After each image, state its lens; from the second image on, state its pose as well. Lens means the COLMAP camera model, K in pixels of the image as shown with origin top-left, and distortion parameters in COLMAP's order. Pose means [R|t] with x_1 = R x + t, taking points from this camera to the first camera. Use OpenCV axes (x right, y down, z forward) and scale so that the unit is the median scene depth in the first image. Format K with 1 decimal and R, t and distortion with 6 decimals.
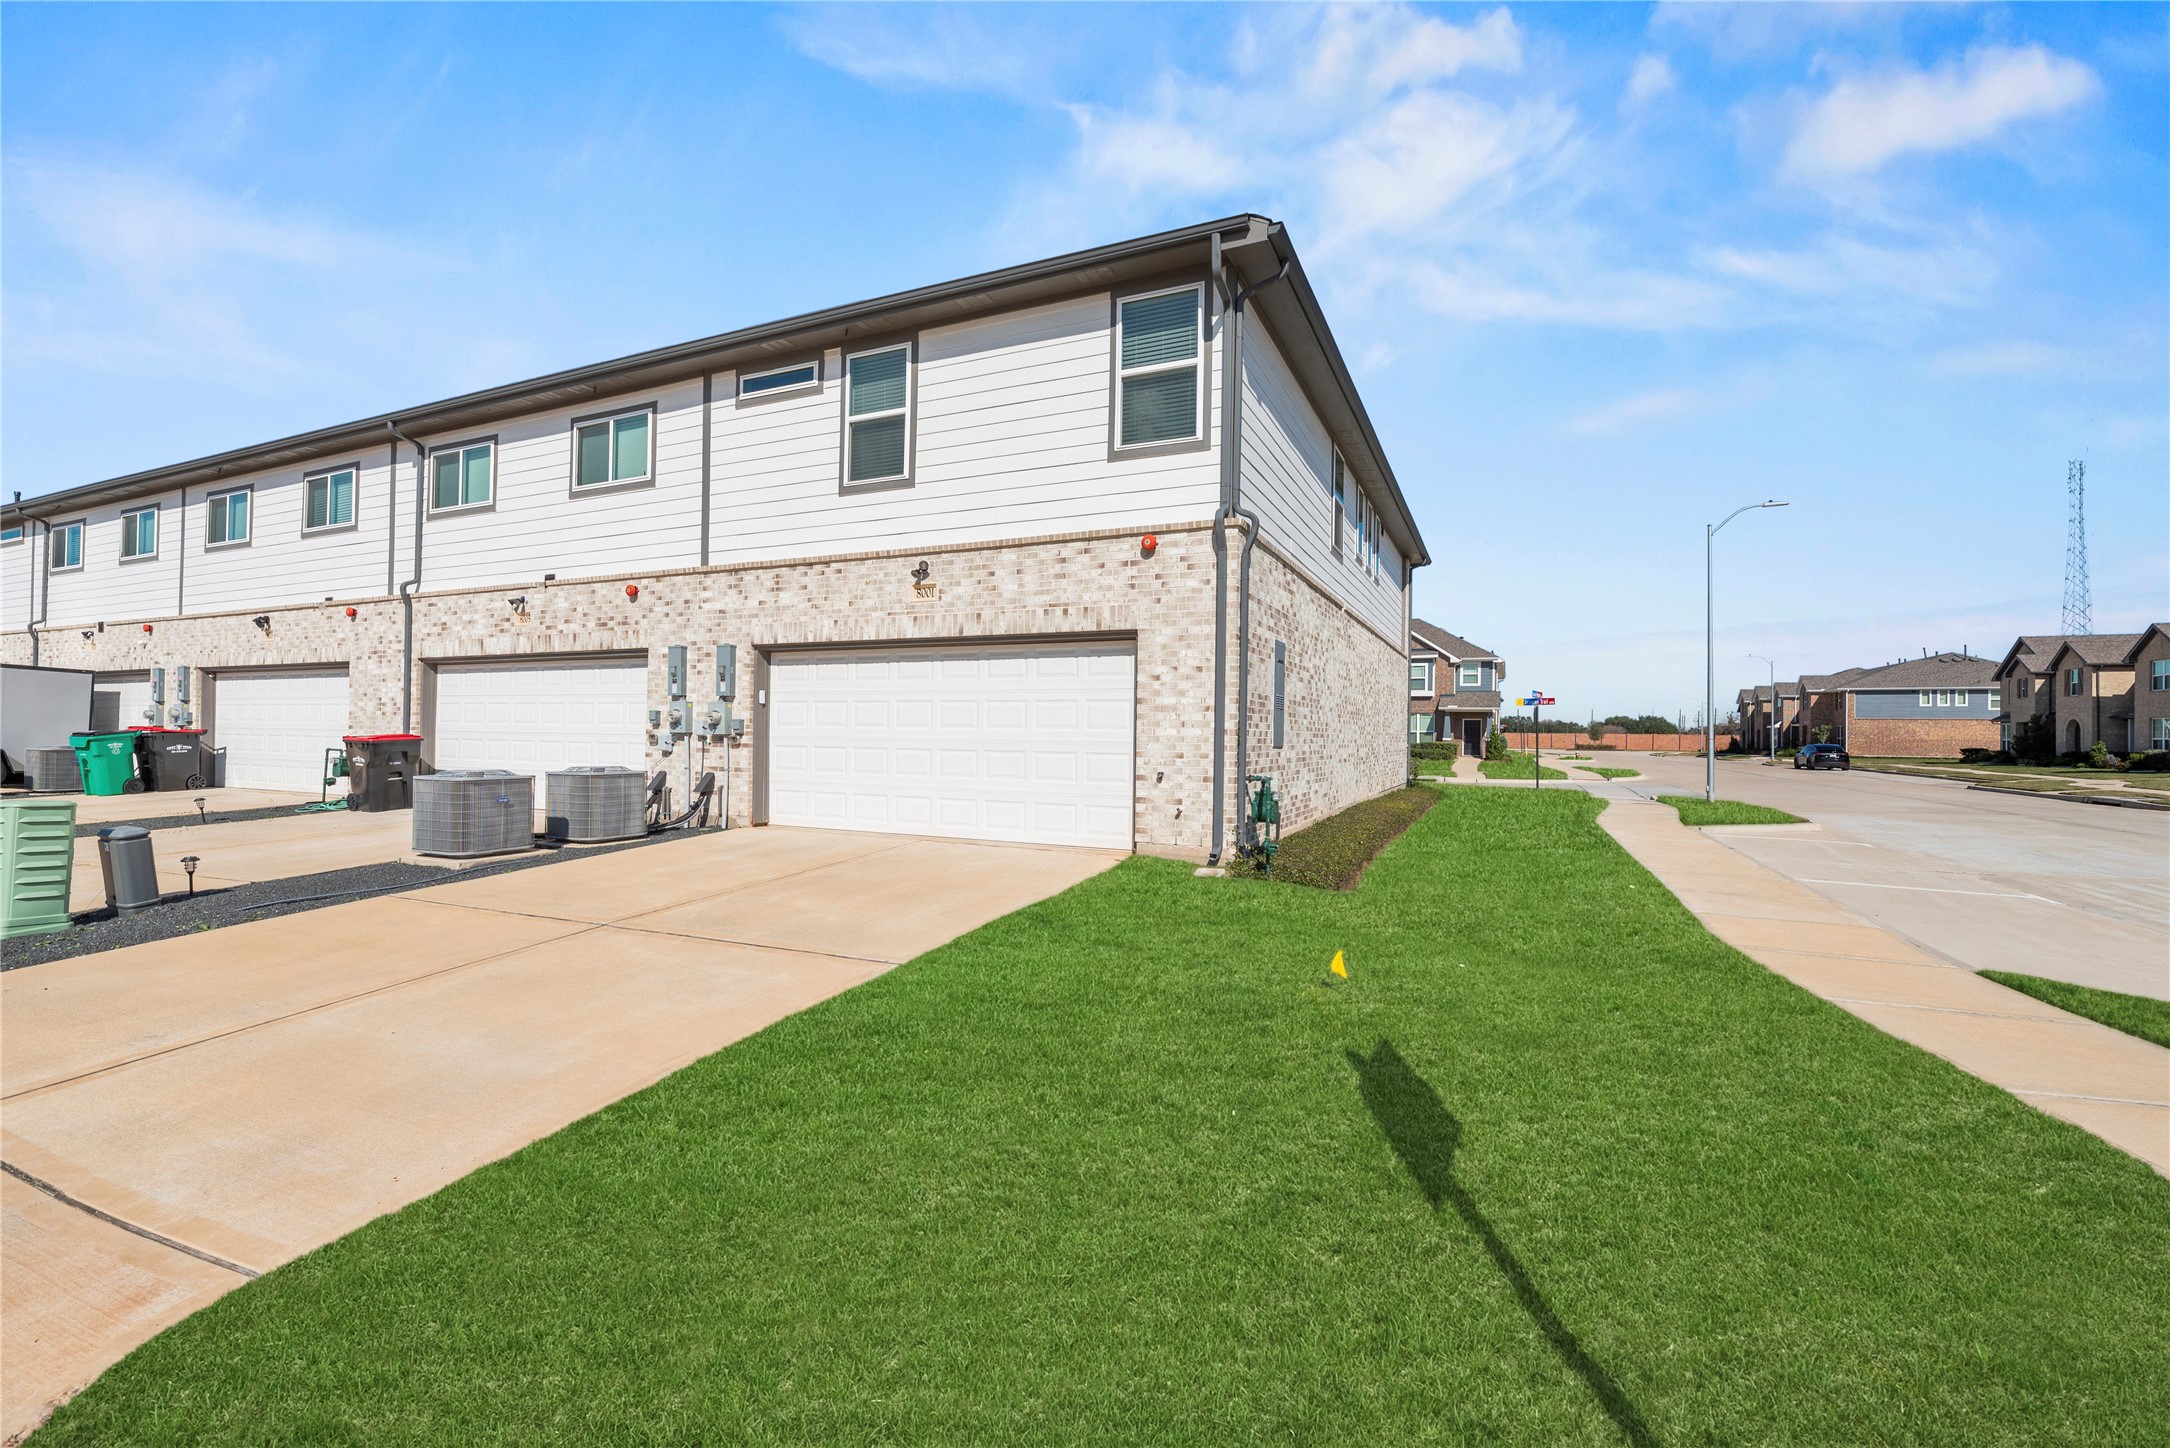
lens RADIAL K [[931.3, 0, 1080.1], [0, 931.3, 720.7], [0, 0, 1]] dist [0.000331, -0.000463]
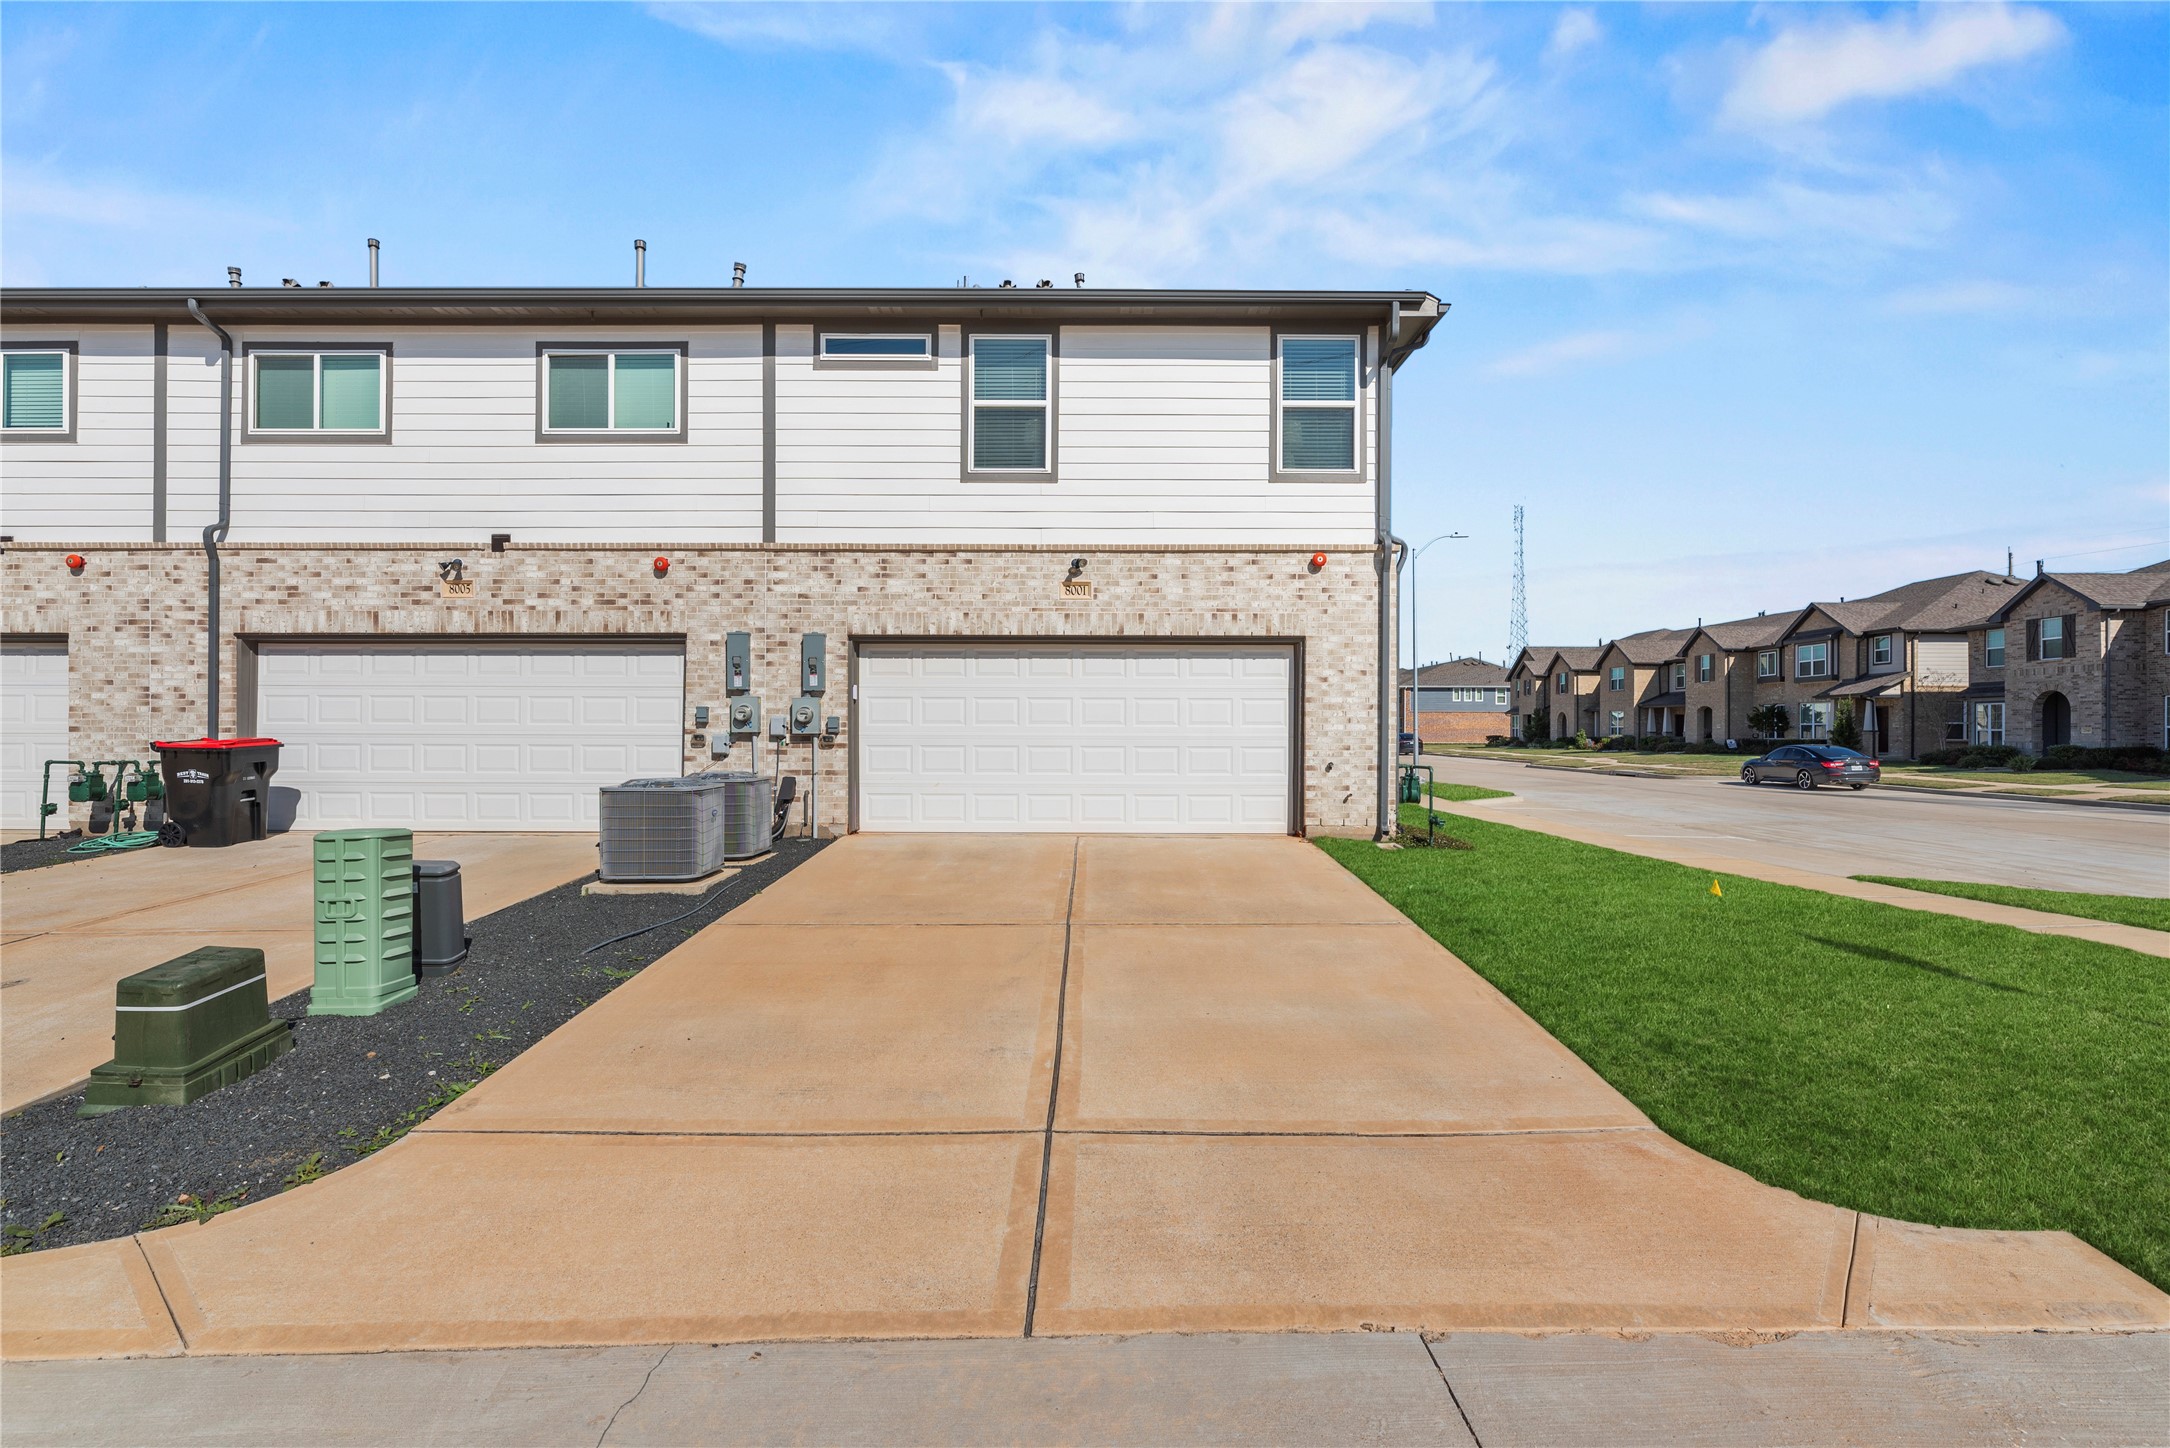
lens RADIAL K [[1016.0, 0, 1096.3], [0, 1016.0, 723.4], [0, 0, 1]] dist [0.002323, 0.000103]
pose [[0.904079, -0.006024, 0.427323, -0.538470], [0.001967, 0.999949, 0.009935, -0.004270], [-0.427361, -0.008141, 0.904044, 0.000736]]
